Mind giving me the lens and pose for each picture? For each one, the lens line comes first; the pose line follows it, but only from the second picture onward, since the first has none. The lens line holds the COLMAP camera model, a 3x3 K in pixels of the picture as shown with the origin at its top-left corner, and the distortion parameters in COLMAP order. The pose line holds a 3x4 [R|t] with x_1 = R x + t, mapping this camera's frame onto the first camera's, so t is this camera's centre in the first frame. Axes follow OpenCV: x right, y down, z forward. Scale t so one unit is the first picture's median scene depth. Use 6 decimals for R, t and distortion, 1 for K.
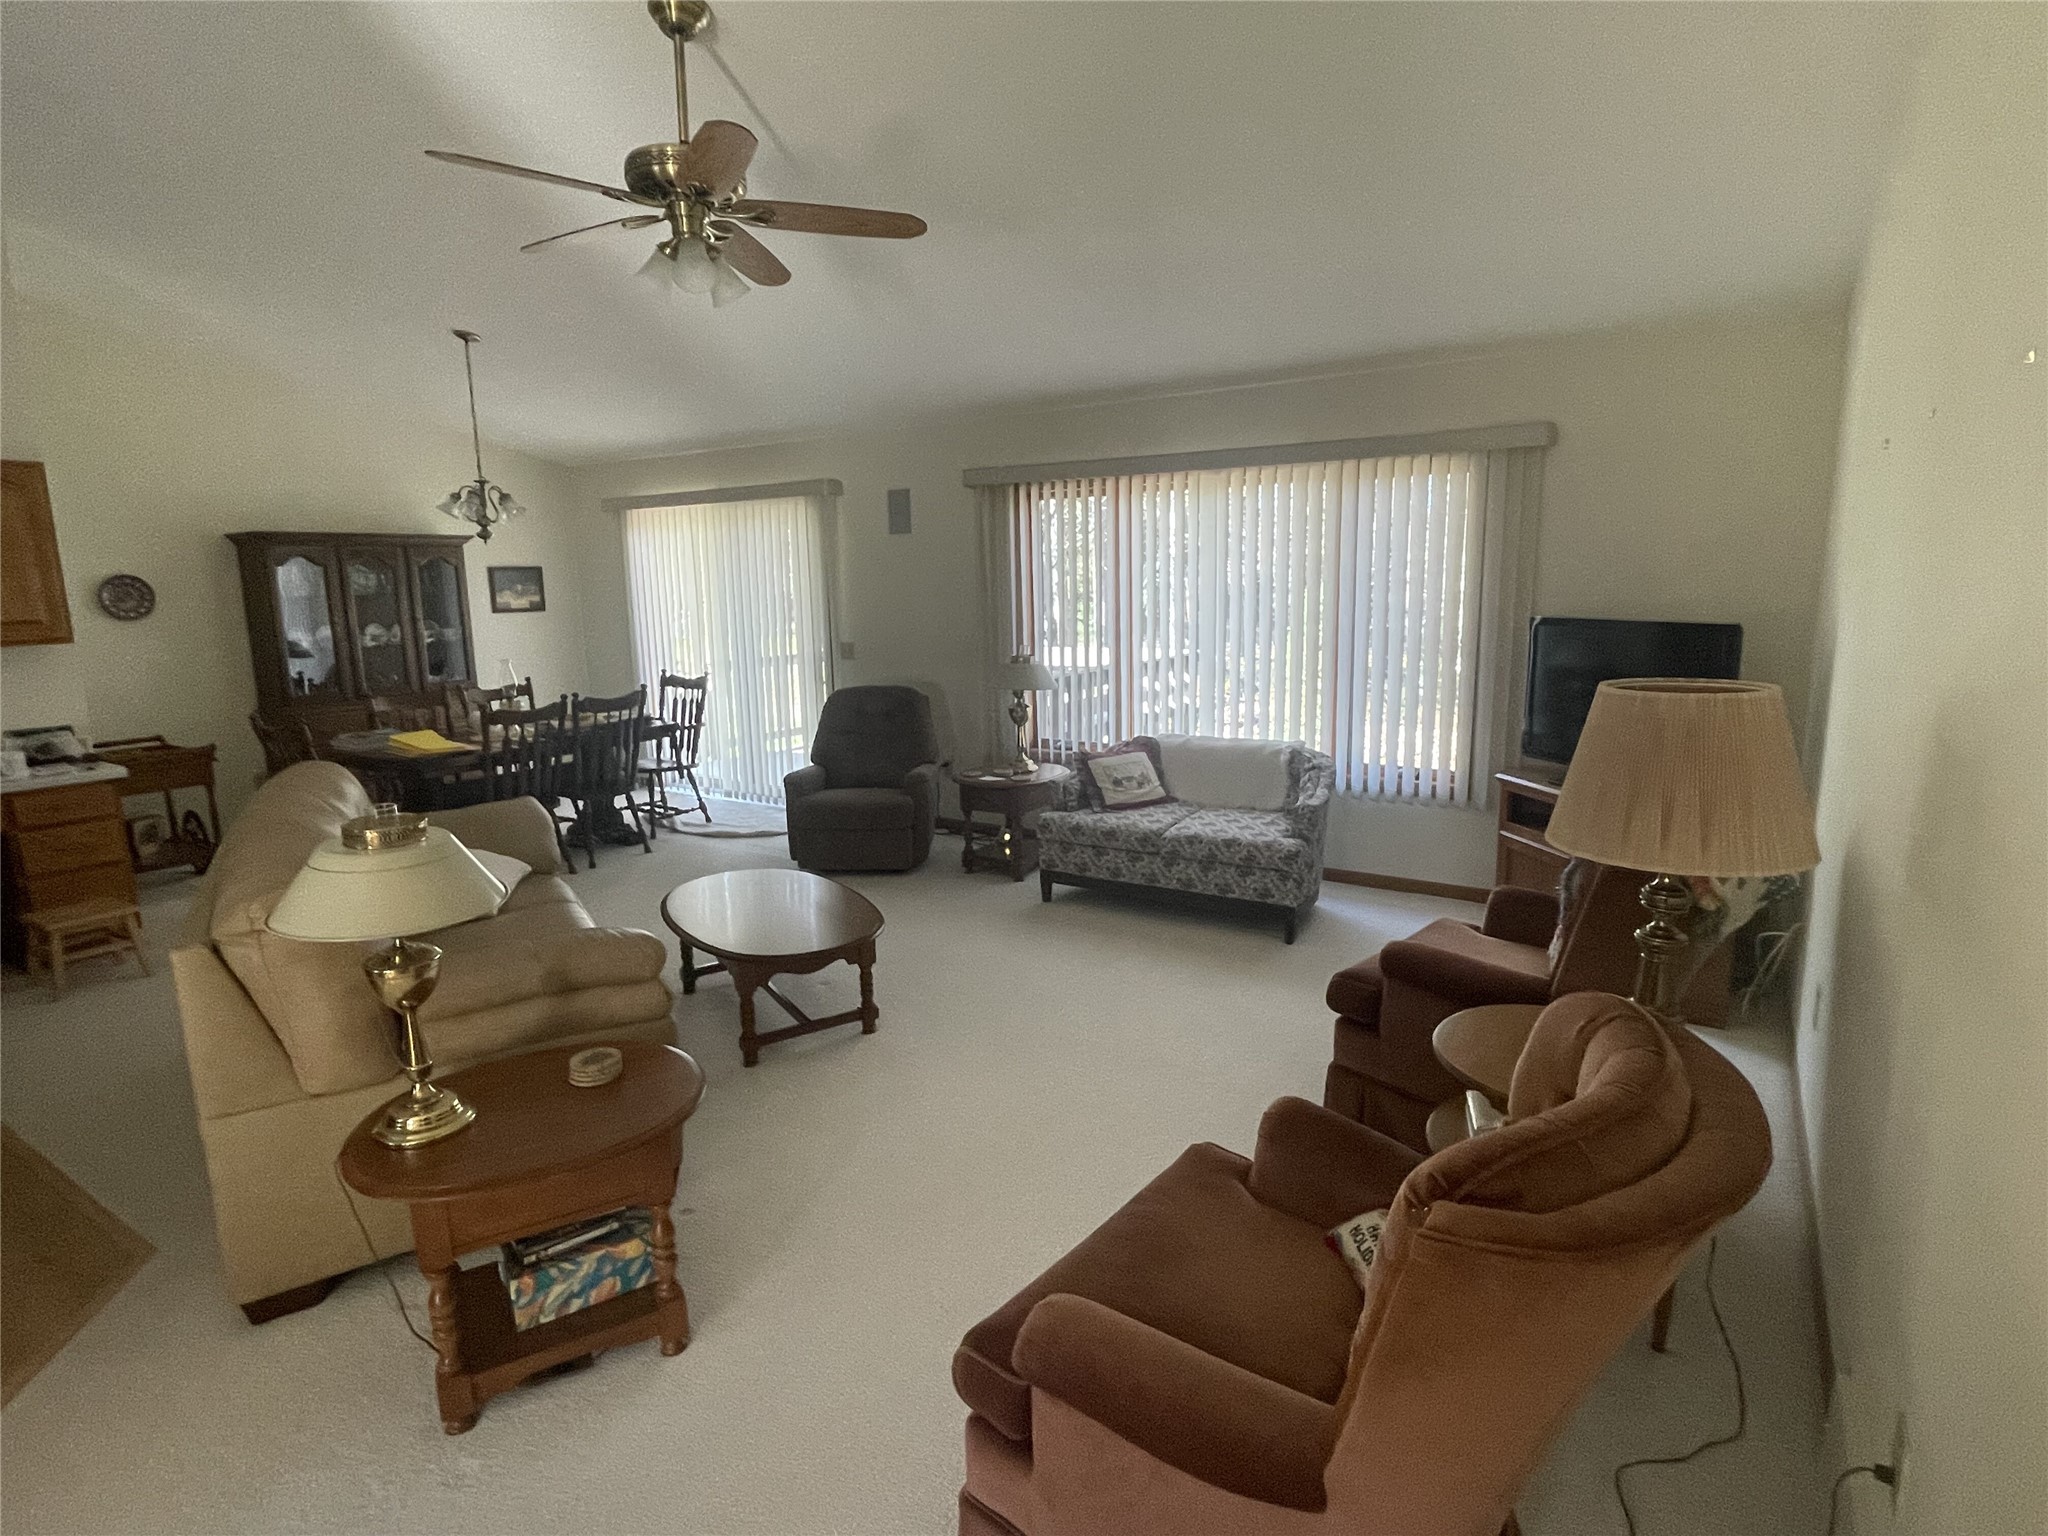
lens RADIAL K [[1081.5, 0, 1024.0], [0, 1081.5, 768.0], [0, 0, 1]] dist [0.003025, -0.001215]
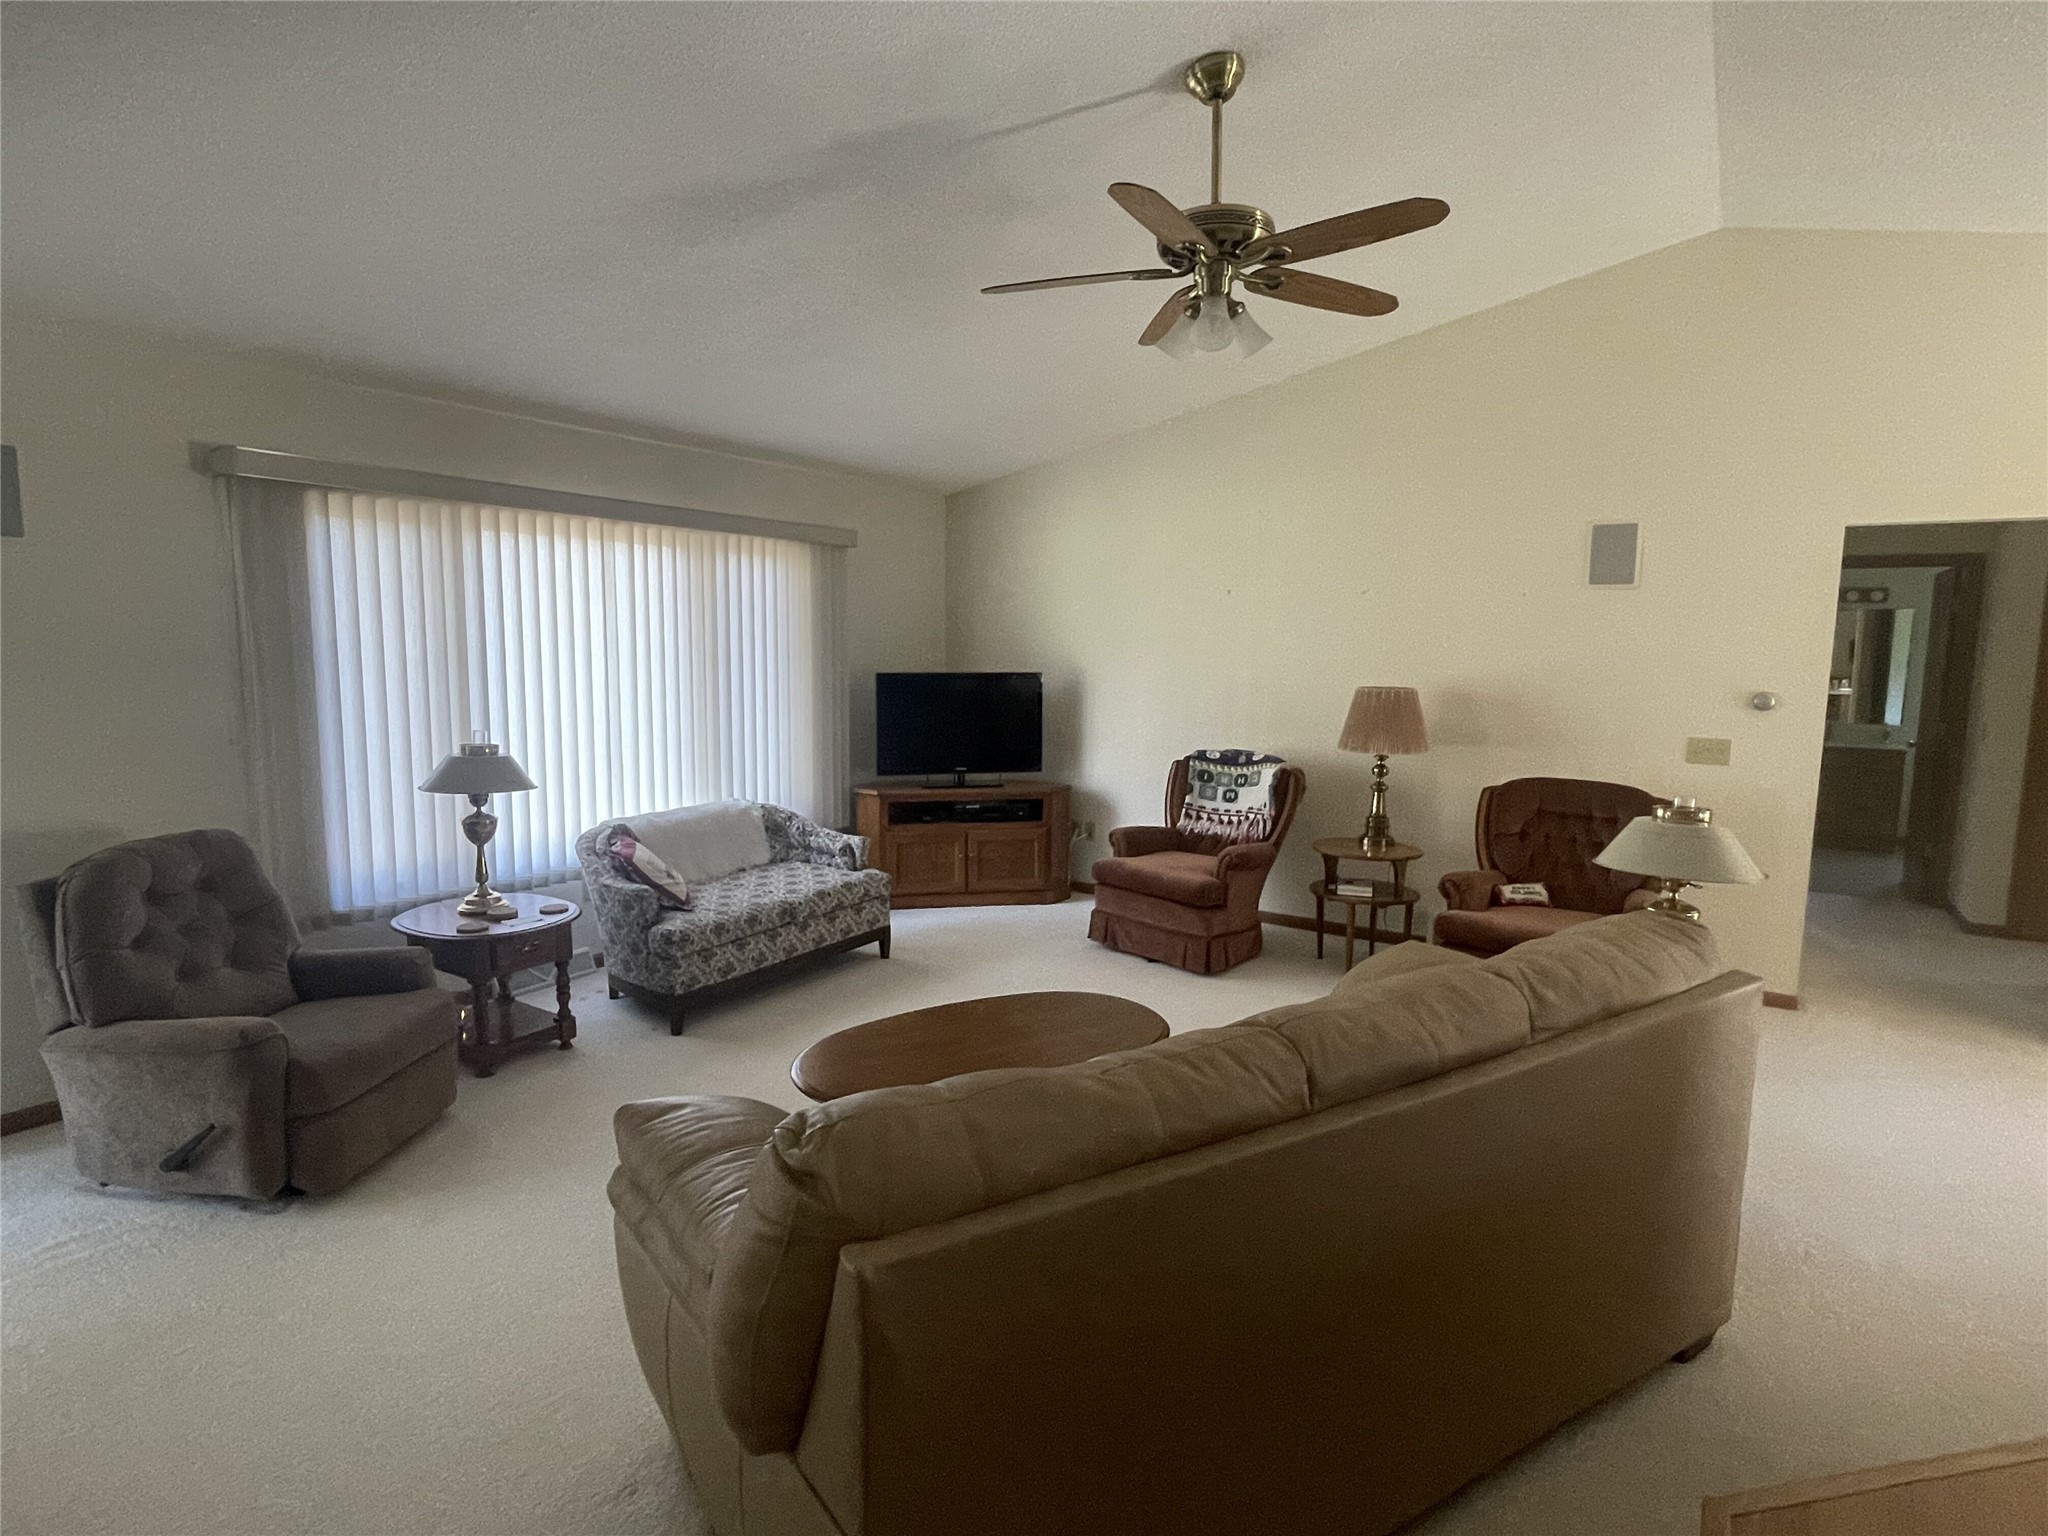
lens RADIAL K [[1081.5, 0, 1024.0], [0, 1081.5, 768.0], [0, 0, 1]] dist [0.003025, -0.001215]
pose [[-0.006802, -0.103665, 0.994589, -0.785465], [0.158739, 0.981888, 0.103427, -0.119186], [-0.987297, 0.158584, 0.009777, 0.729904]]
